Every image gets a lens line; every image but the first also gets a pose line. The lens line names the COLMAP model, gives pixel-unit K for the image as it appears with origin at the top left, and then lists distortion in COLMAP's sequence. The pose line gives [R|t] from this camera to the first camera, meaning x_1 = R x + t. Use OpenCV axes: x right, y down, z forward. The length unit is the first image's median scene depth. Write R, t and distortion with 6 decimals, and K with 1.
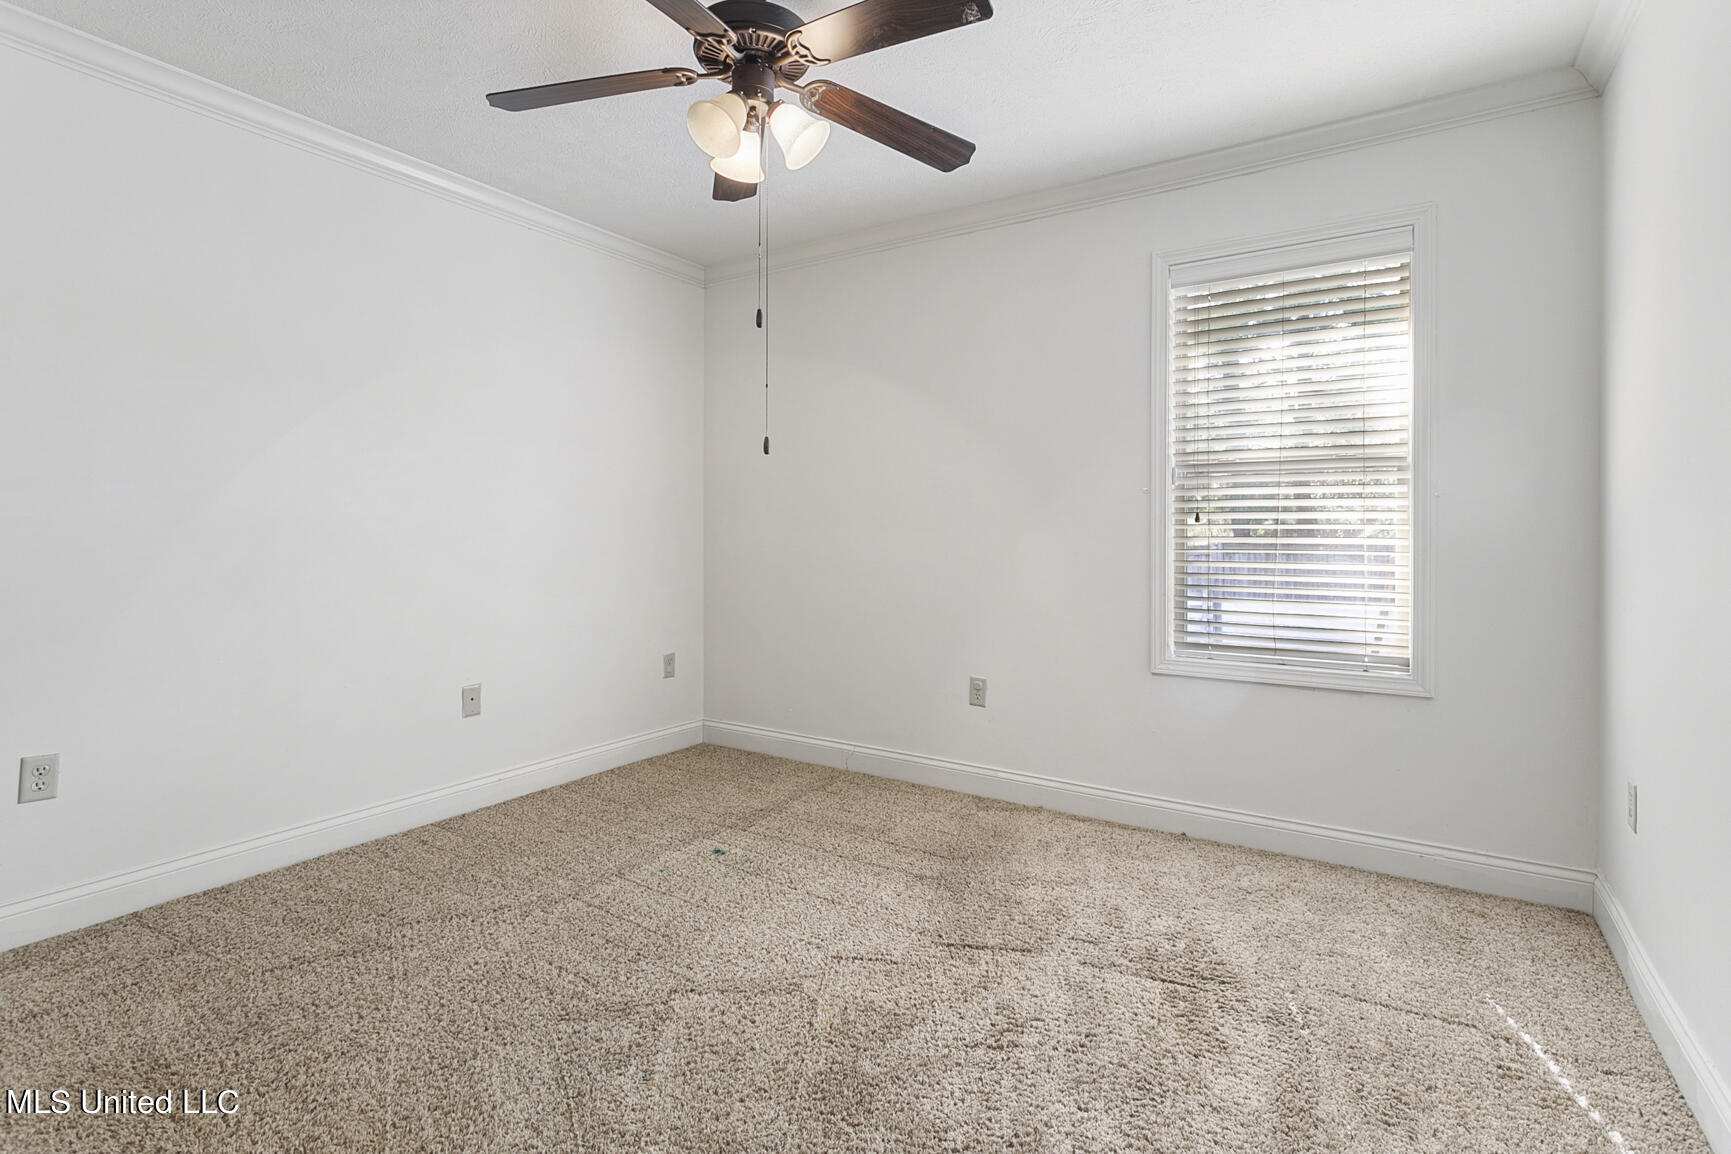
lens RADIAL K [[828.2, 0, 867.1], [0, 828.2, 538.7], [0, 0, 1]] dist [0.000617, 0.000862]
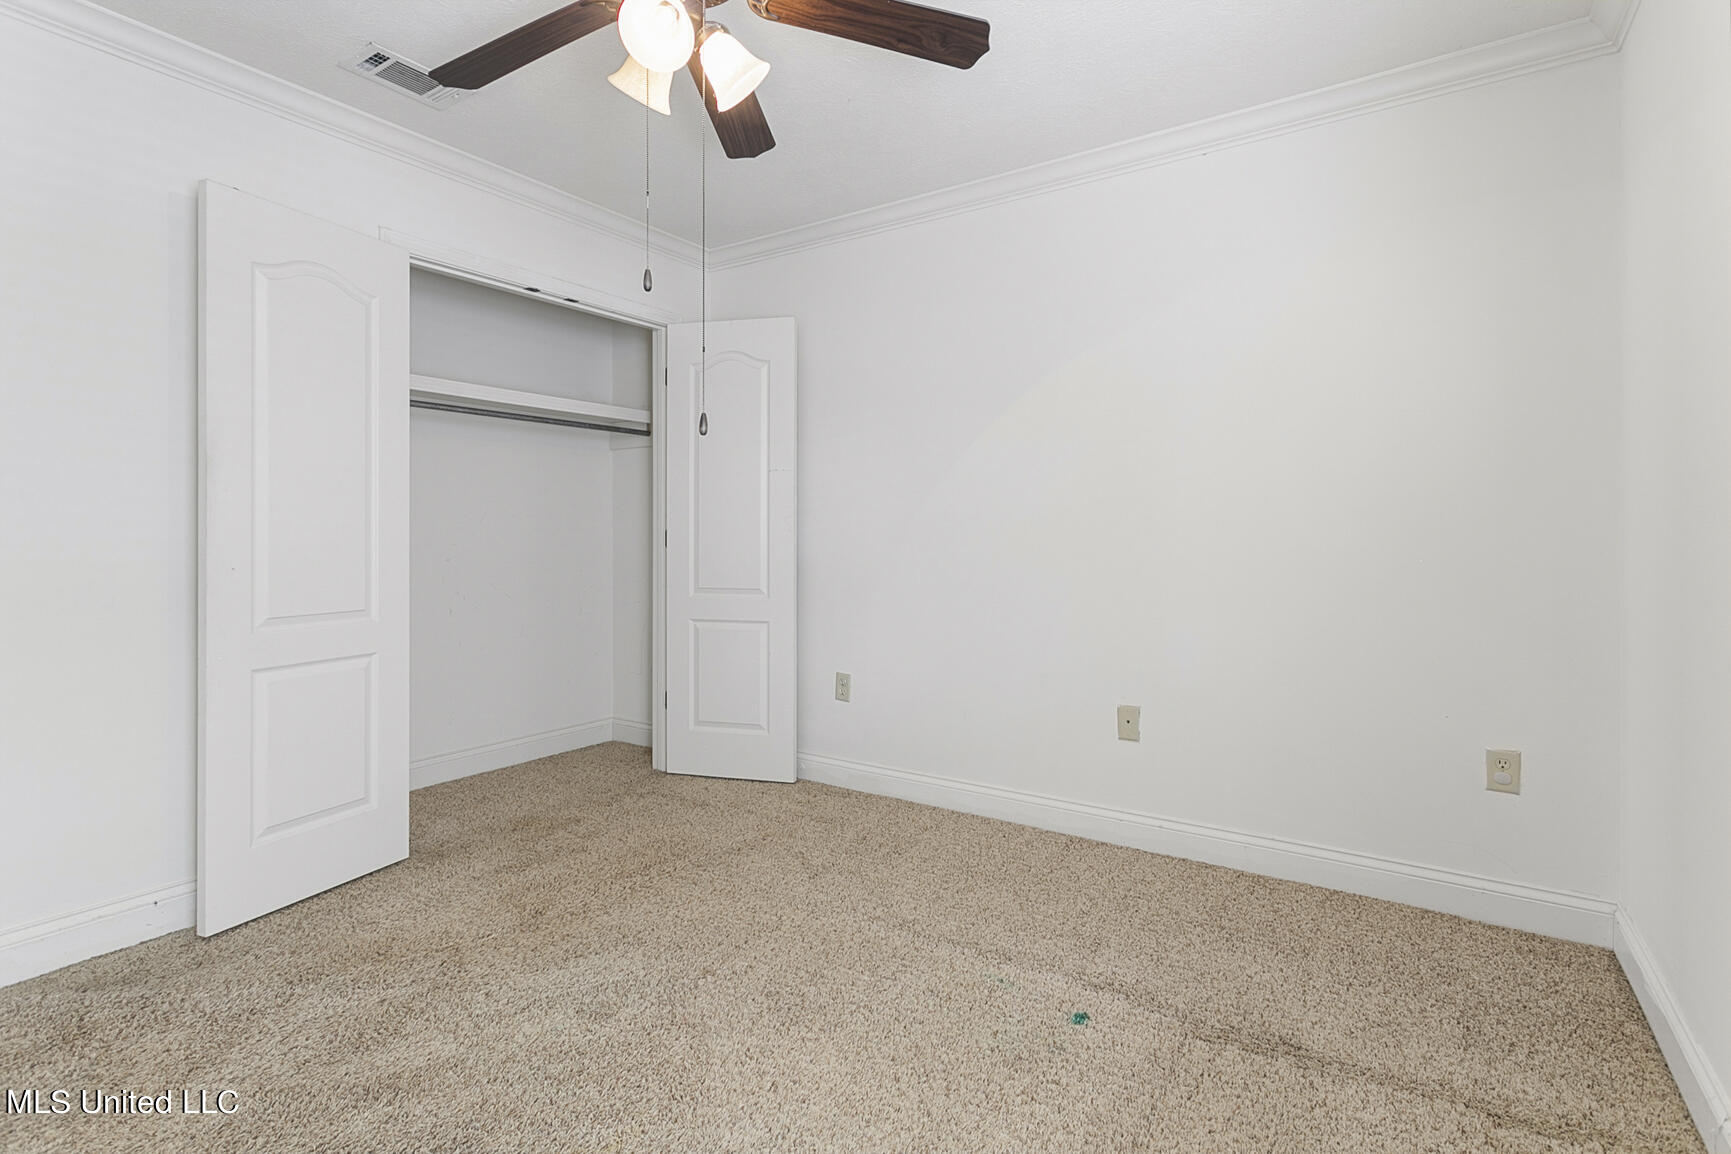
lens RADIAL K [[828.2, 0, 867.1], [0, 828.2, 538.7], [0, 0, 1]] dist [0.000617, 0.000862]
pose [[-0.018112, 0.003477, -0.999830, 0.449288], [-0.008296, 0.999959, 0.003627, -0.004285], [0.999802, 0.008360, -0.018082, 0.781415]]
